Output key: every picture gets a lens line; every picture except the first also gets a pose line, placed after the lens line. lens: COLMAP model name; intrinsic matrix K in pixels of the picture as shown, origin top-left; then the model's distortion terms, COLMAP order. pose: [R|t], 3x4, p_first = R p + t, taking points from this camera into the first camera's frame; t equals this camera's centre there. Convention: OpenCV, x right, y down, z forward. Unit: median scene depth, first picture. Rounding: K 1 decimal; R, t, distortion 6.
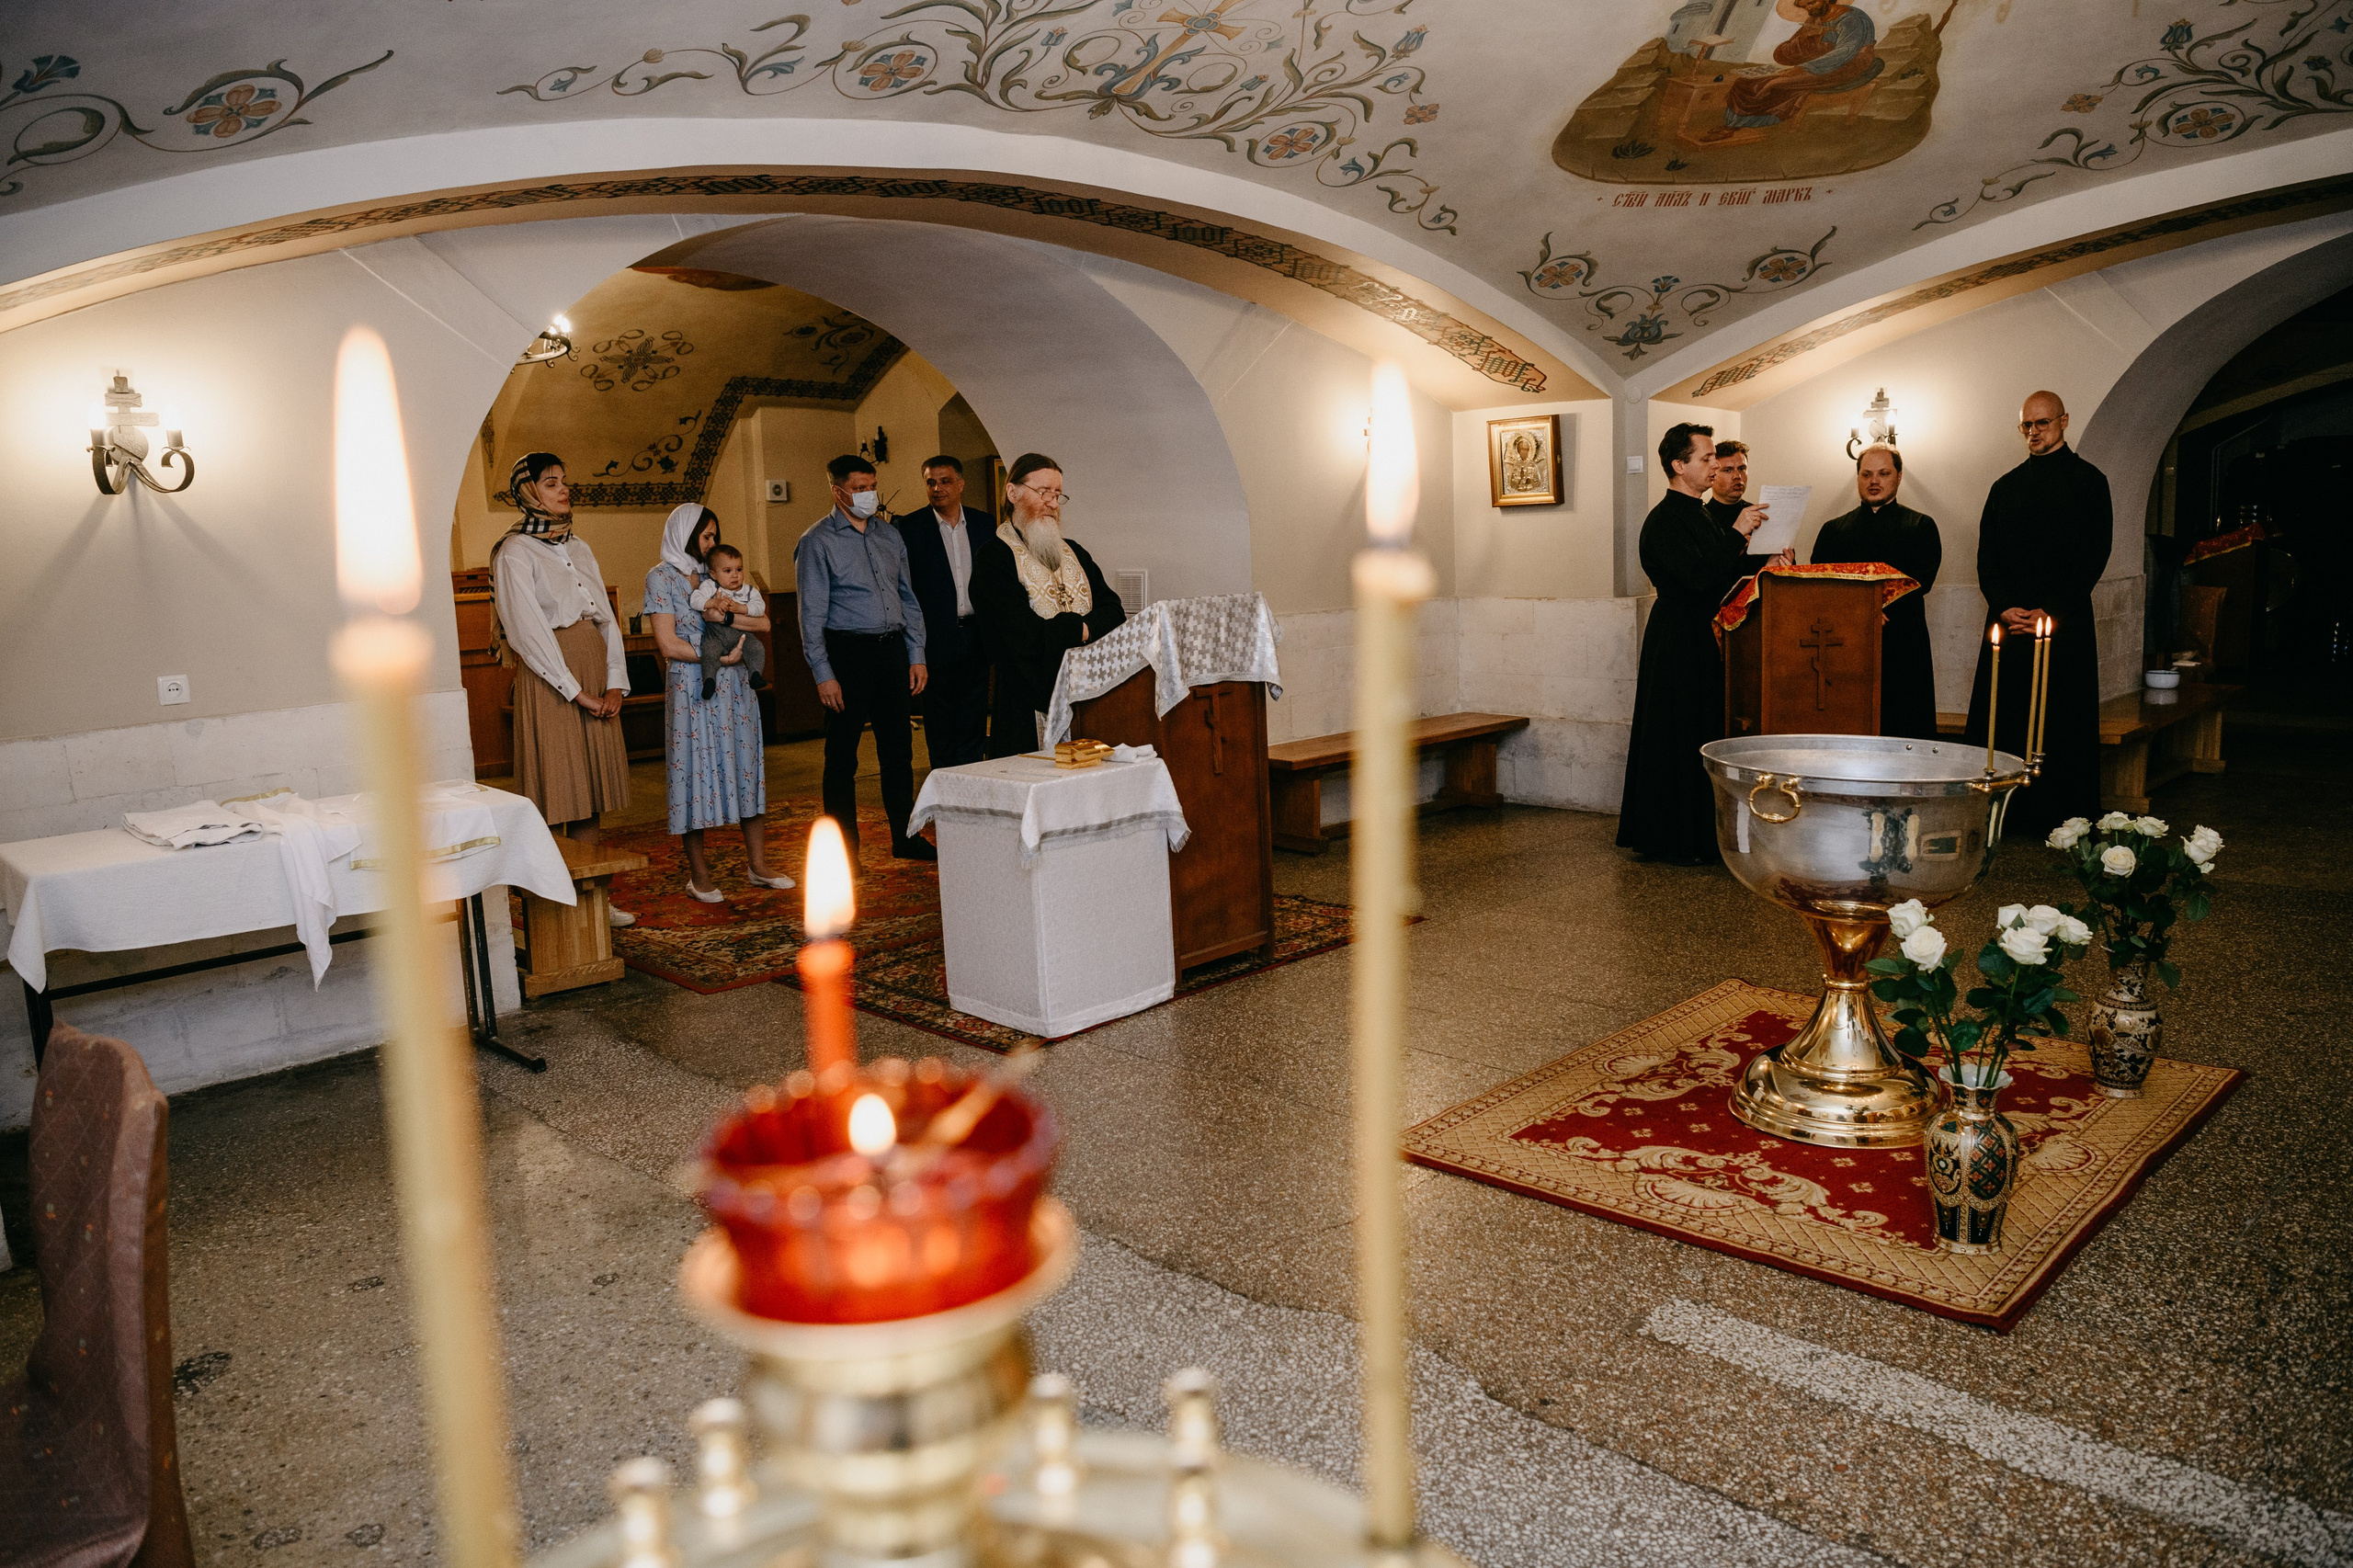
lens RADIAL K [[1686.6, 0, 1171.8], [0, 1686.6, 785.2], [0, 0, 1]] dist [-0.060130, -0.001094]
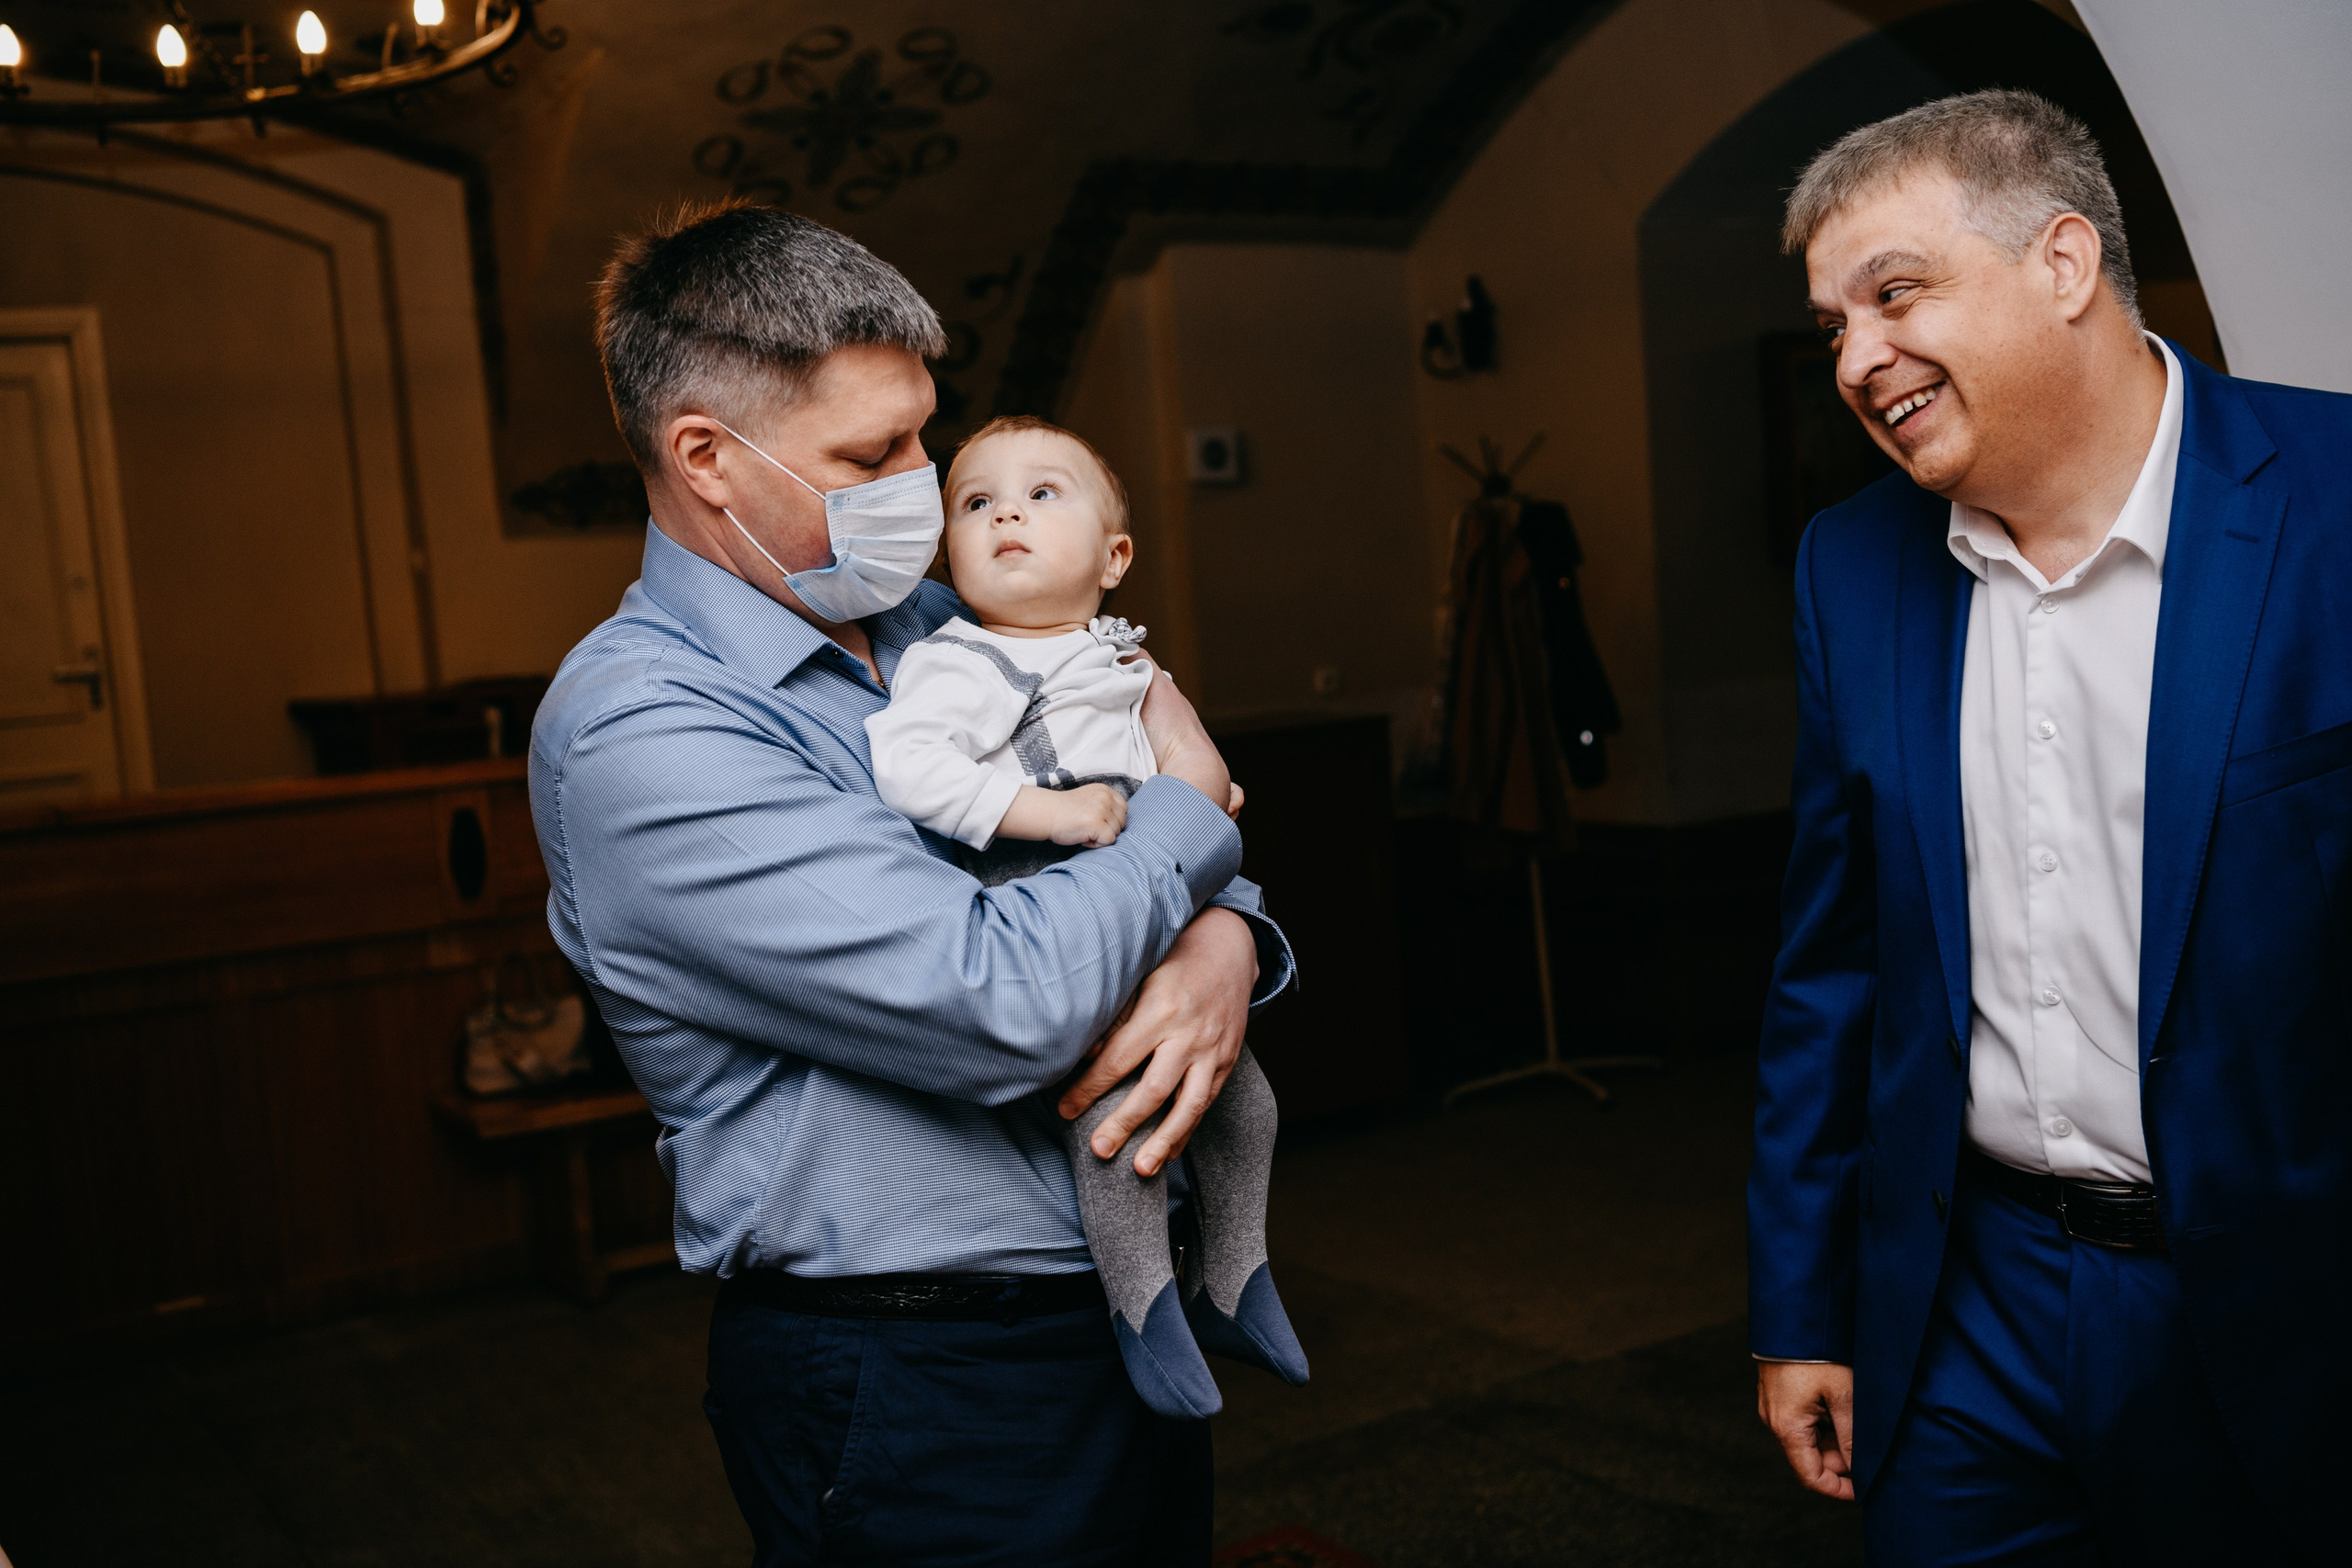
lens RADIAL K [[2898.0, 0, 1165.6], [0, 2898.0, 783.9], [0, 0, 1]] dist [0.050153, 0.000000]
pose [[0.968315, -0.021499, -0.248804, -0.086907], [0.006321, 0.998078, -0.061643, -0.062760], [0.249651, 0.058117, 0.966590, 0.378657]]
